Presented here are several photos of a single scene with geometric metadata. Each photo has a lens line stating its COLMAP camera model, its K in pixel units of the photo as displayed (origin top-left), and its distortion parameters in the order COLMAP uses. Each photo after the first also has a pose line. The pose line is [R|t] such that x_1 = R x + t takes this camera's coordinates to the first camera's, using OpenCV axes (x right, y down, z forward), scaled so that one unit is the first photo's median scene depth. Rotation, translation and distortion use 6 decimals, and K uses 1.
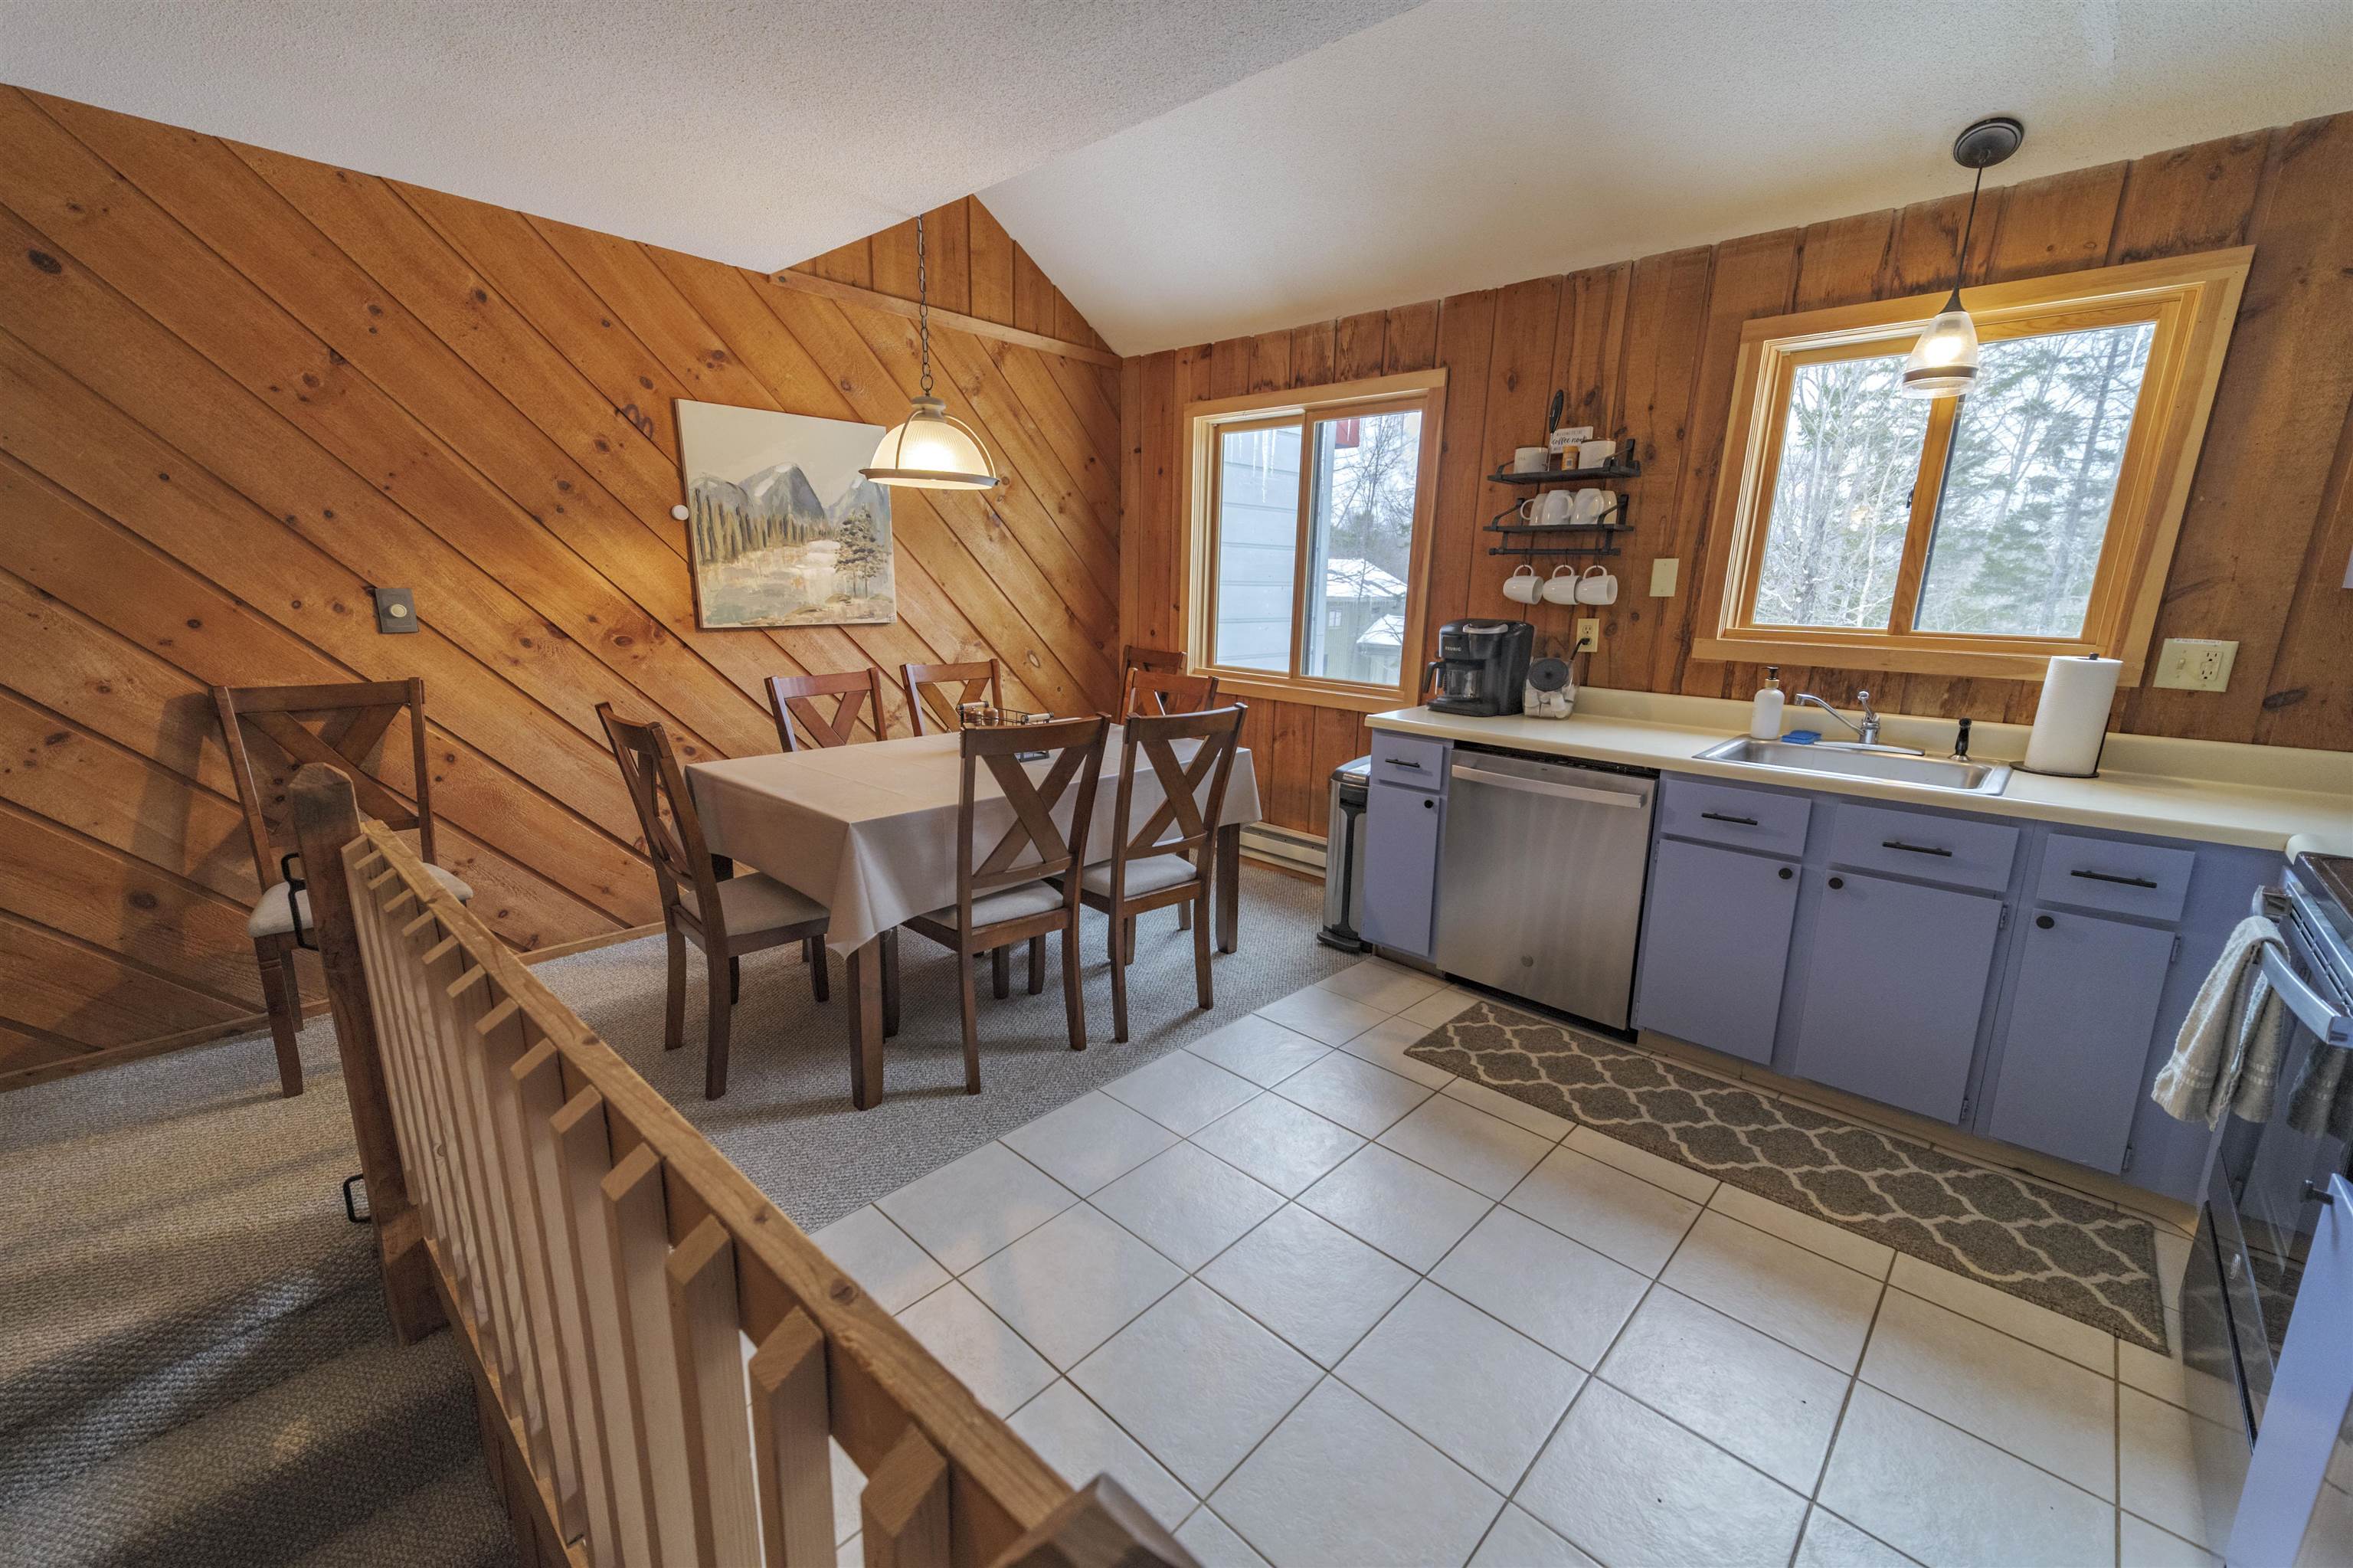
lens RADIAL K [[944.7, 0, 1176.5], [0, 944.7, 784.0], [0, 0, 1]] dist [0.011909, -0.000239]
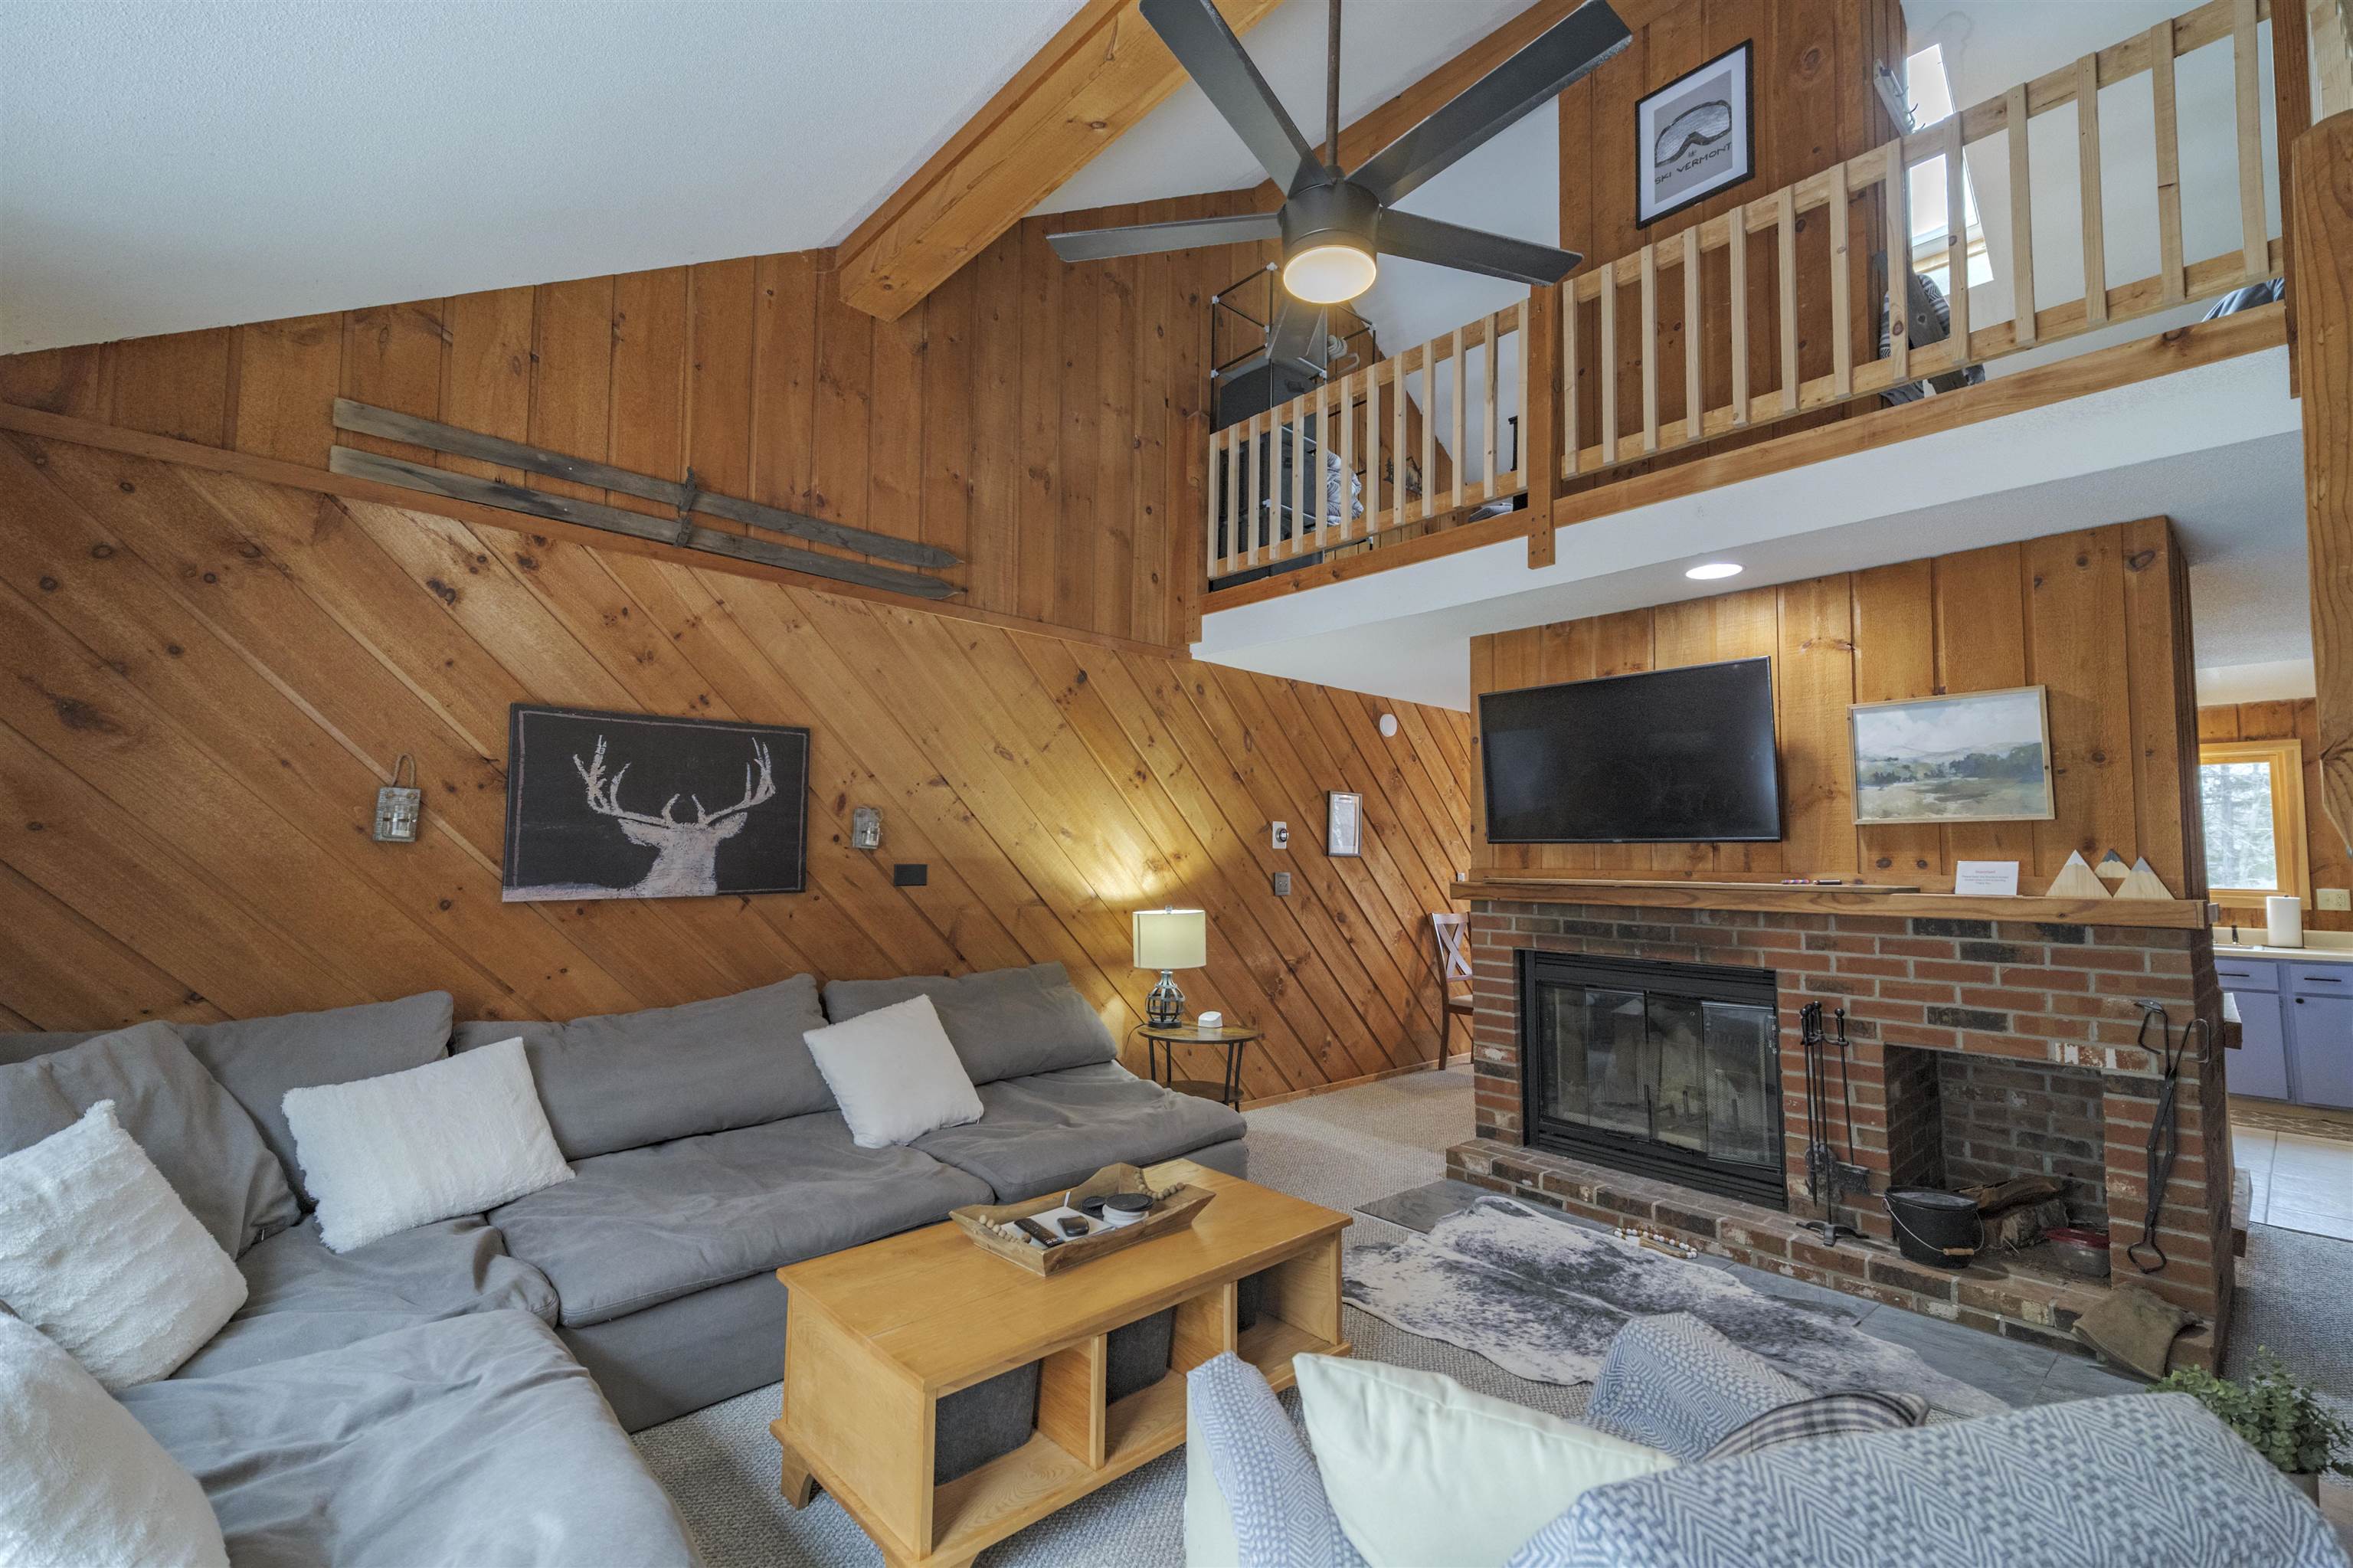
lens RADIAL K [[993.2, 0, 1176.5], [0, 993.2, 784.0], [0, 0, 1]] dist [0.013101, -0.000650]
pose [[0.997728, -0.012702, -0.066159, -1.606978], [-0.007166, 0.956485, -0.291692, 0.347247], [0.066985, 0.291504, 0.954222, -1.642057]]
